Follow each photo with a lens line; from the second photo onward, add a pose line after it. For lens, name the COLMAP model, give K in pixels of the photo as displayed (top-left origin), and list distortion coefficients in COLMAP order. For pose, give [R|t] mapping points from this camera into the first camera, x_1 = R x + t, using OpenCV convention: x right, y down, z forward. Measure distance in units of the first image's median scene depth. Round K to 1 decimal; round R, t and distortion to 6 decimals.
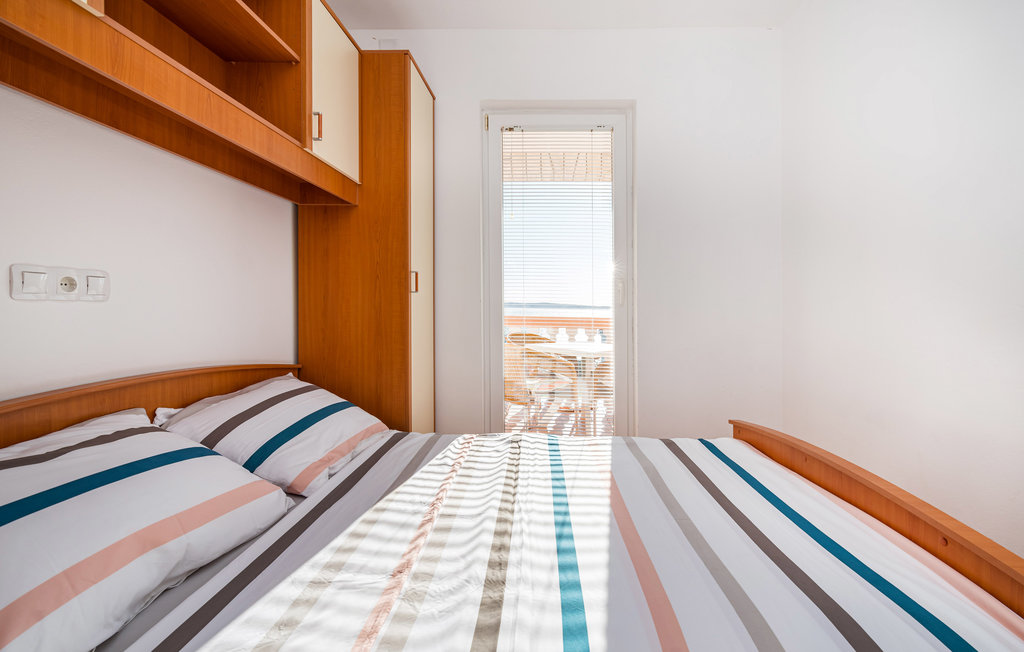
lens RADIAL K [[444.8, 0, 515.8], [0, 444.8, 308.1], [0, 0, 1]] dist [-0.007260, 0.001647]
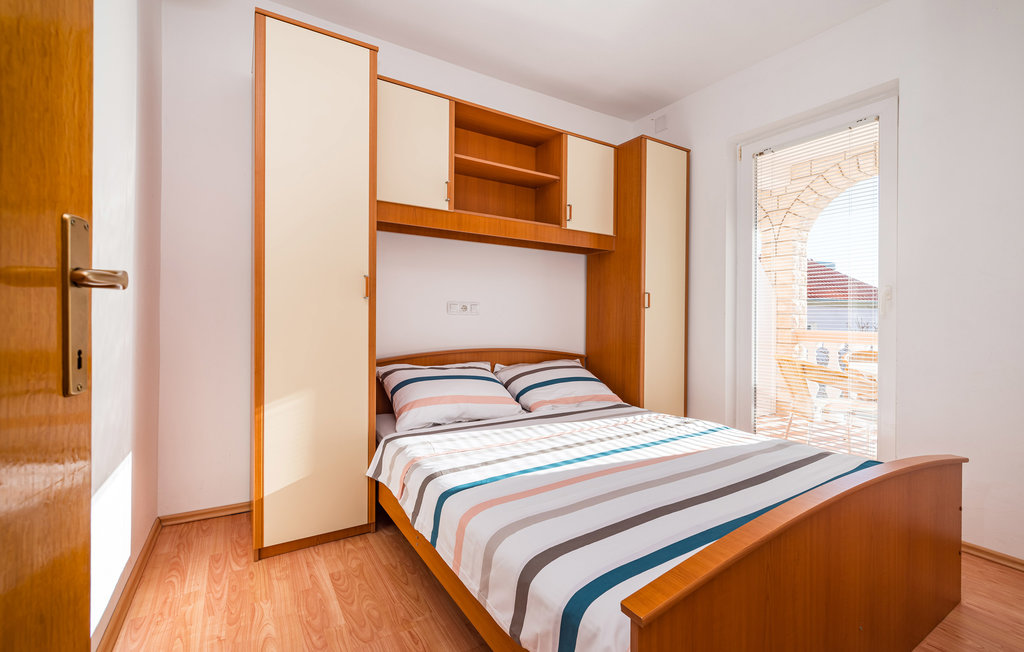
lens RADIAL K [[444.8, 0, 521.4], [0, 444.8, 322.7], [0, 0, 1]] dist [-0.007260, 0.001647]
pose [[0.575946, 0.001207, -0.817487, 0.765569], [-0.010361, 0.999929, -0.005823, 0.024918], [0.817422, 0.011824, 0.575918, -0.122651]]
